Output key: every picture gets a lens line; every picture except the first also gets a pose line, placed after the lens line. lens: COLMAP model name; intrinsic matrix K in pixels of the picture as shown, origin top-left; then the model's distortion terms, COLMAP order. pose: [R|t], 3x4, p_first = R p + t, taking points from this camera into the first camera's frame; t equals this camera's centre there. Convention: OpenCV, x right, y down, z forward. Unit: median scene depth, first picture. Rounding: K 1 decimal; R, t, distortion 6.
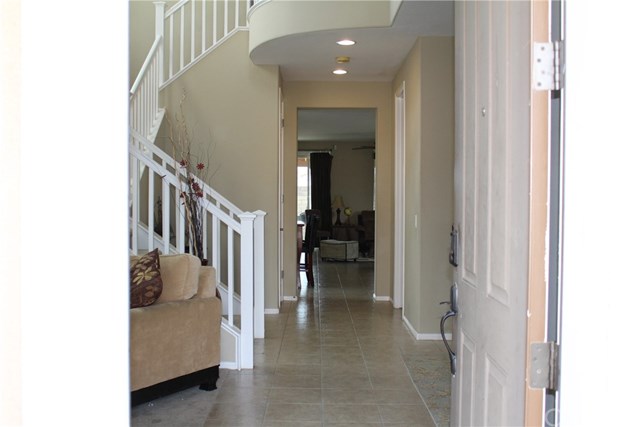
lens RADIAL K [[687.3, 0, 320.0], [0, 687.3, 213.5], [0, 0, 1]] dist [-0.121574, 0.148151]
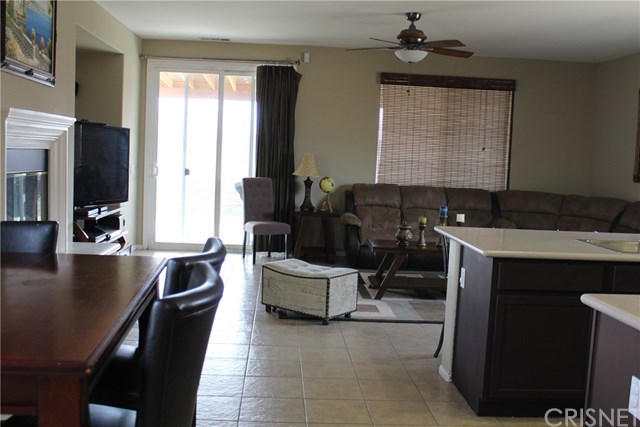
lens RADIAL K [[687.3, 0, 320.0], [0, 687.3, 213.5], [0, 0, 1]] dist [-0.121574, 0.148151]
pose [[0.998055, 0.032670, 0.053094, 0.009294], [-0.036065, 0.997278, 0.064304, -0.013887], [-0.050849, -0.066094, 0.996517, 0.493485]]
